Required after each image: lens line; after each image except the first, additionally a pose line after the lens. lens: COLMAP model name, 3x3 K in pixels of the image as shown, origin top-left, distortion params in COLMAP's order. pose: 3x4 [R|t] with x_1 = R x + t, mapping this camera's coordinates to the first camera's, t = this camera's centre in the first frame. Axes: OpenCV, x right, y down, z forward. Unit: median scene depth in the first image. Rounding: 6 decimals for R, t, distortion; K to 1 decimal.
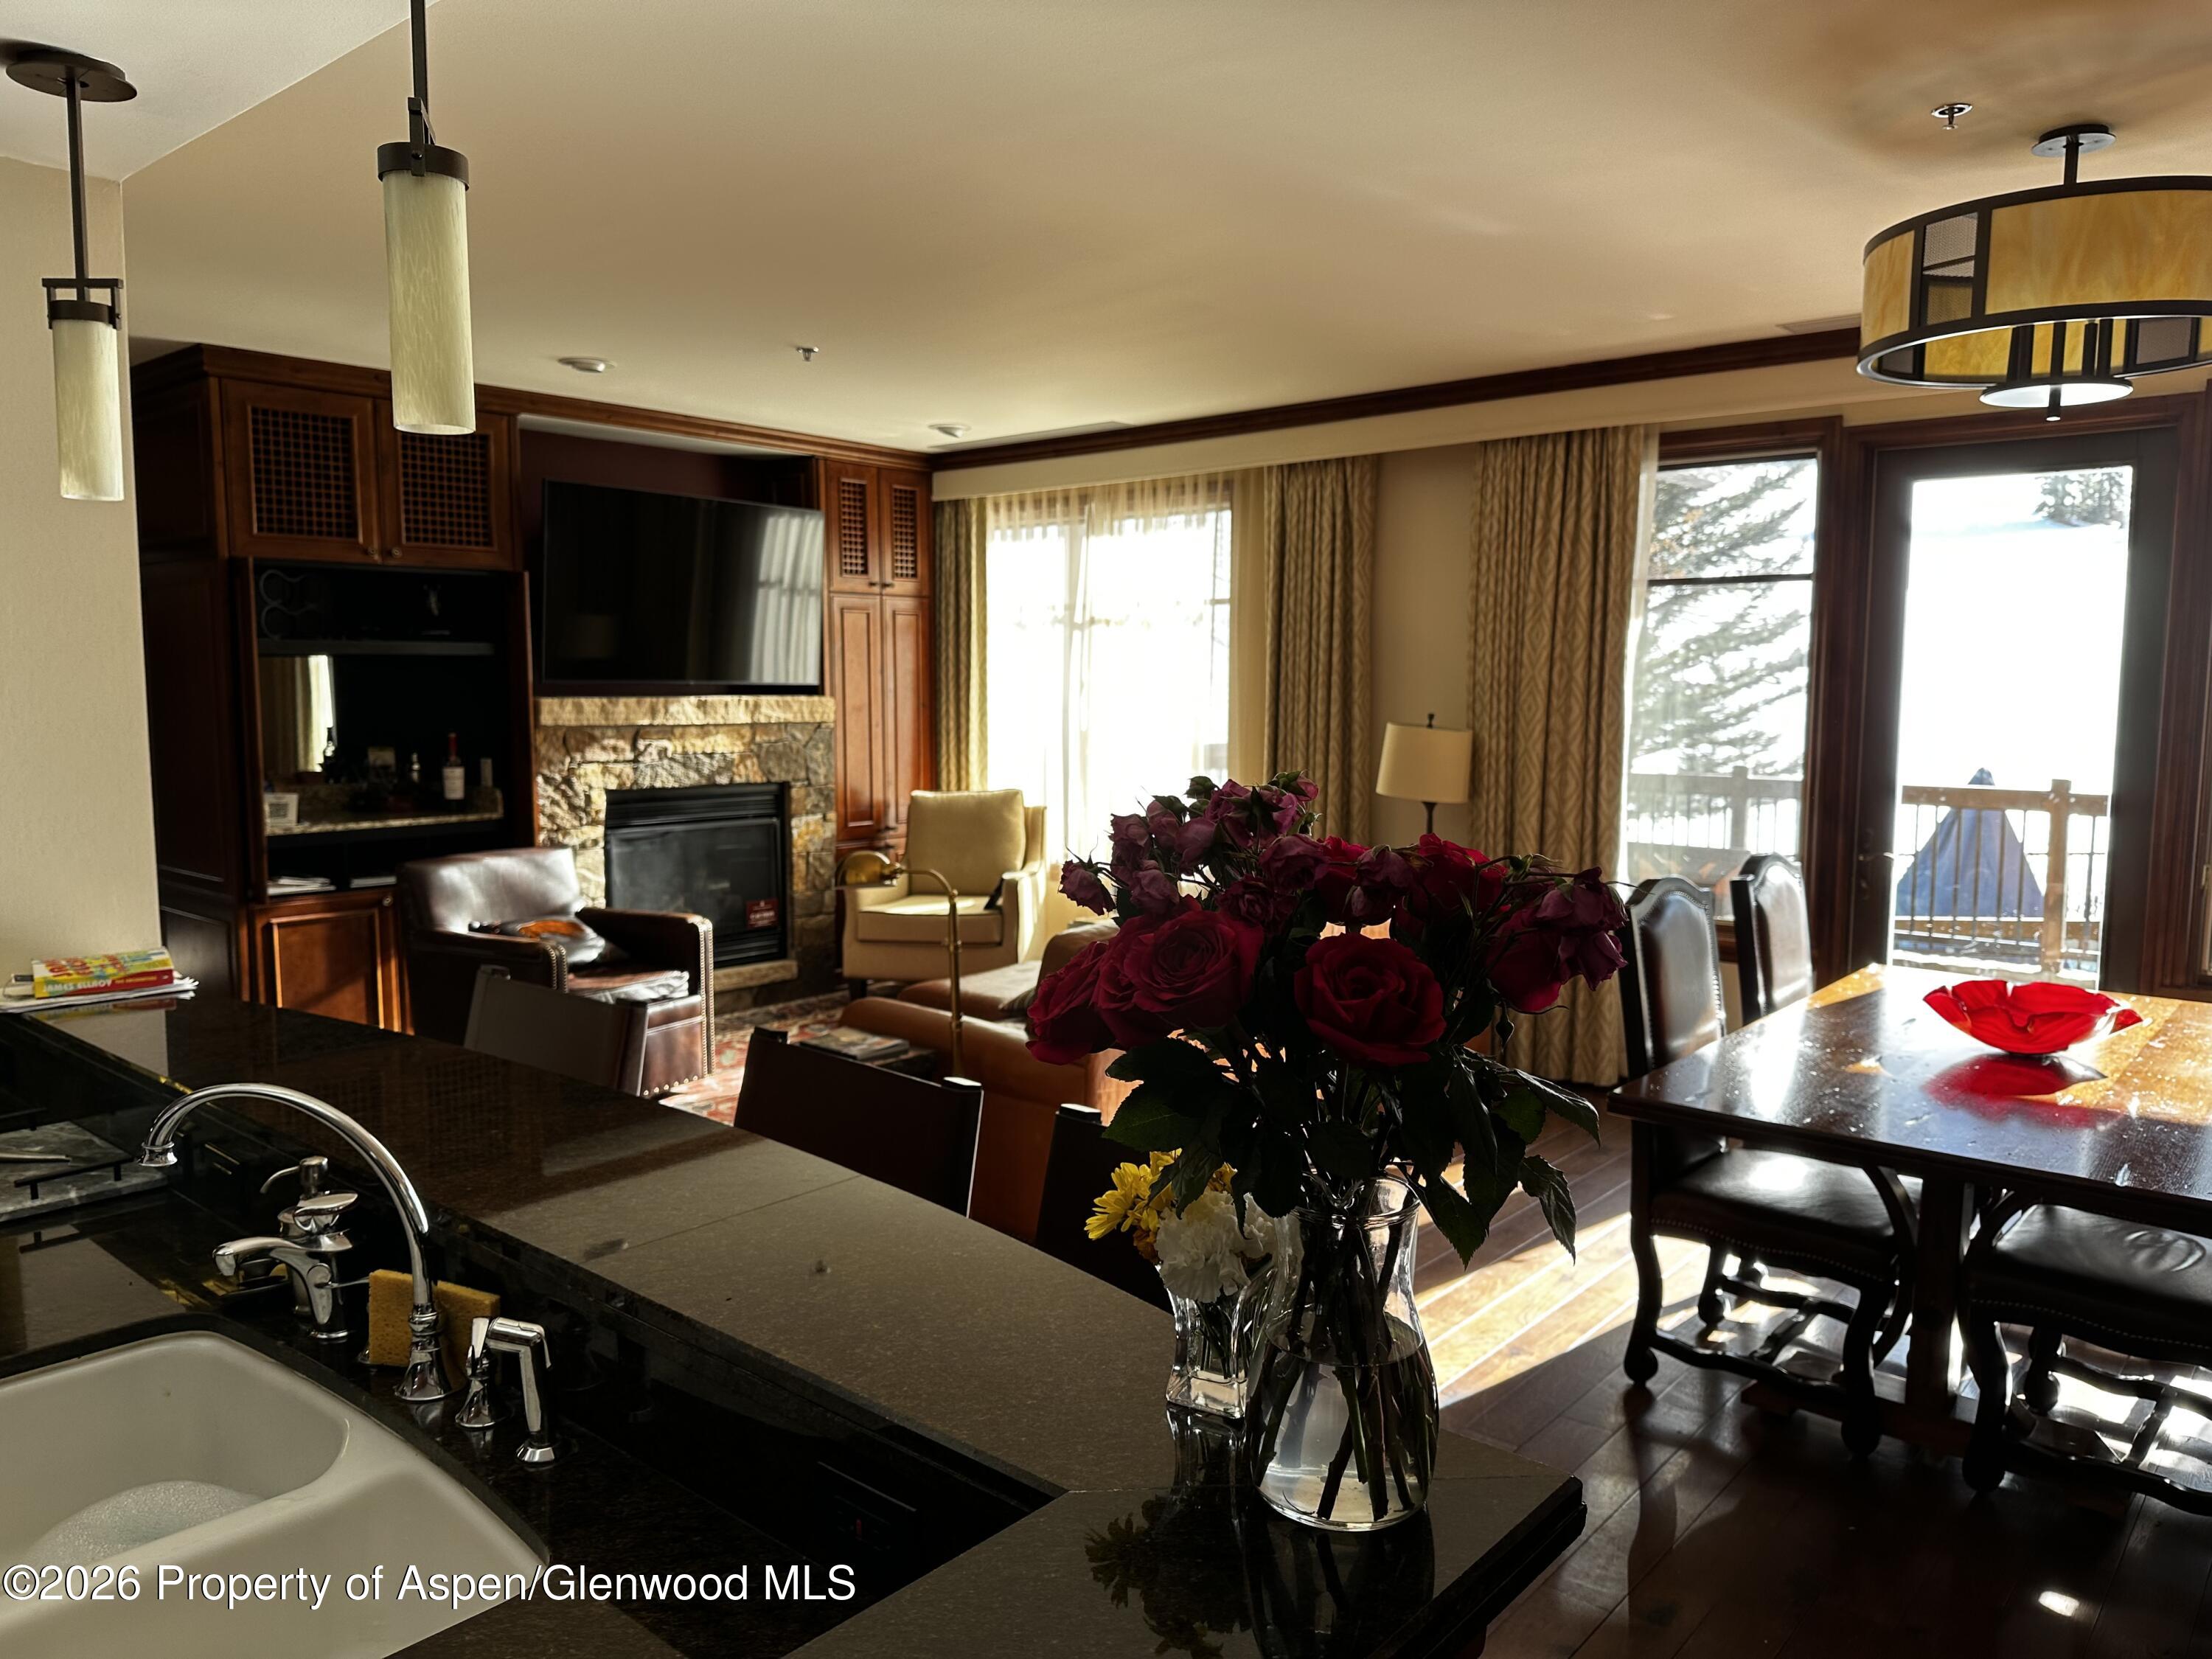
lens RADIAL K [[1554.6, 0, 1152.1], [0, 1554.6, 834.6], [0, 0, 1]] dist [0.141586, -0.188307]
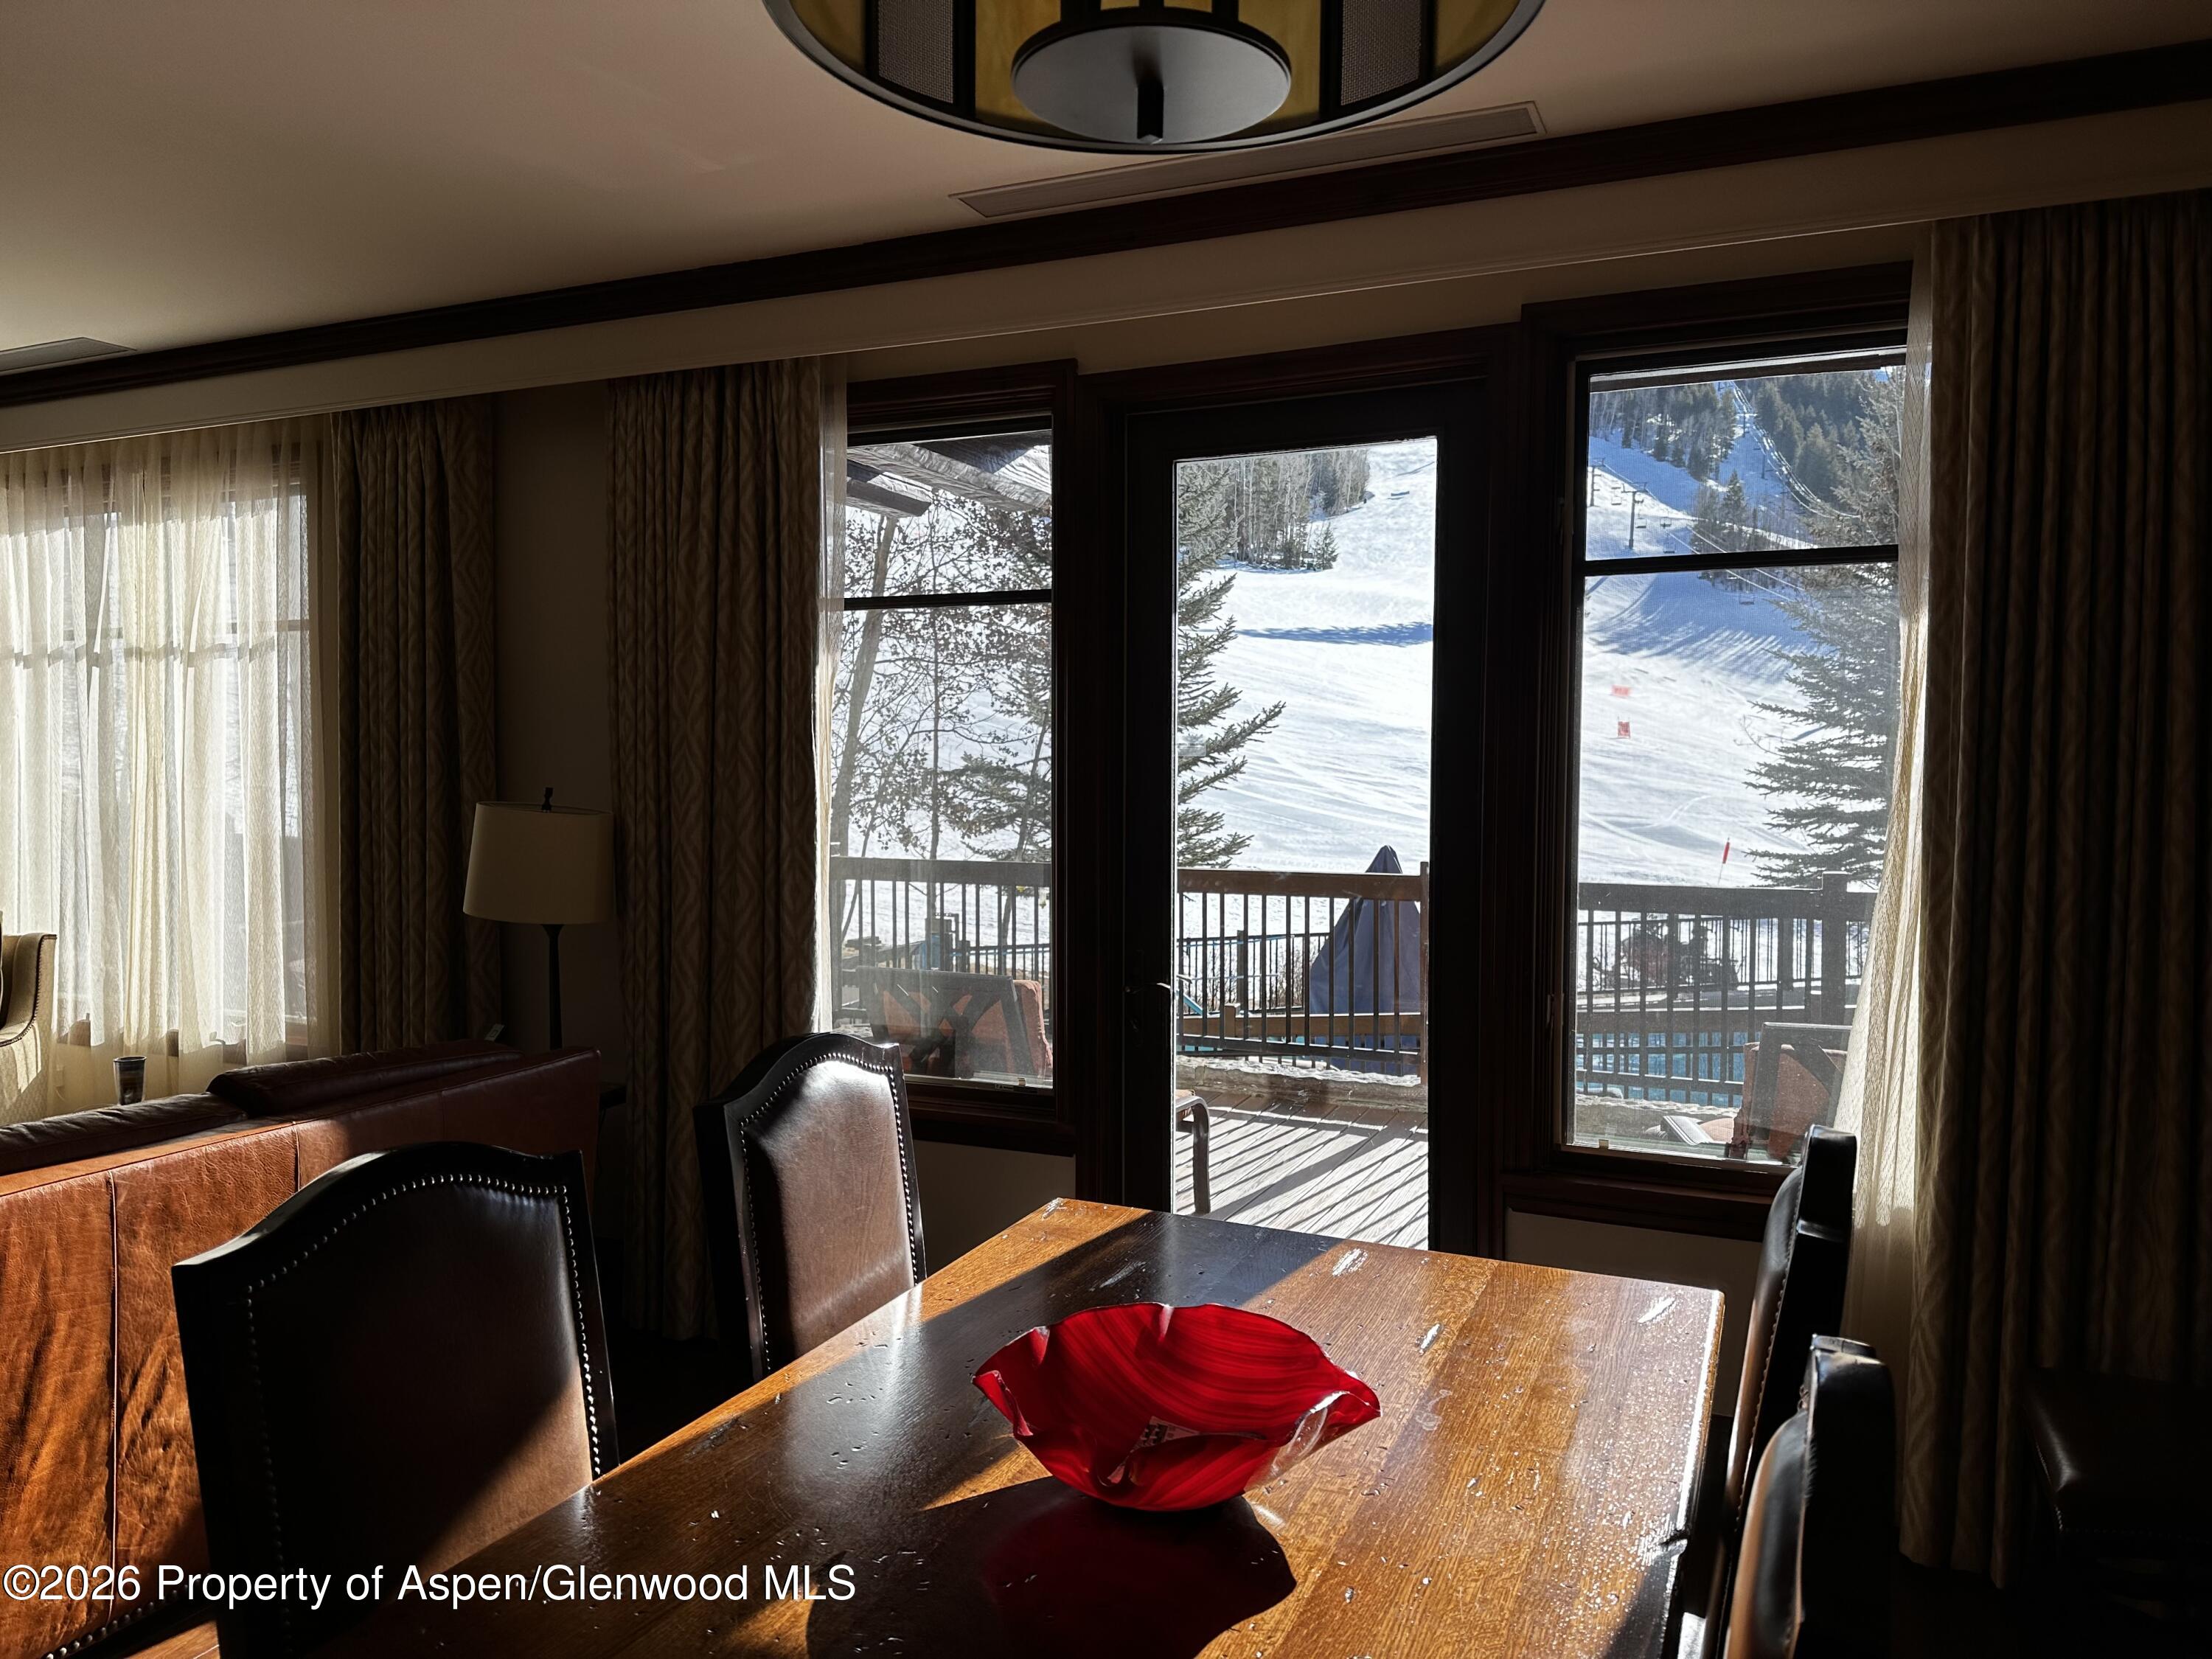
lens RADIAL K [[1554.6, 0, 1152.1], [0, 1554.6, 834.6], [0, 0, 1]] dist [0.141586, -0.188307]
pose [[0.953313, -0.009504, 0.301834, 0.229291], [0.027672, 0.998049, -0.055974, -0.014825], [-0.300713, 0.061713, 0.951716, 0.311714]]
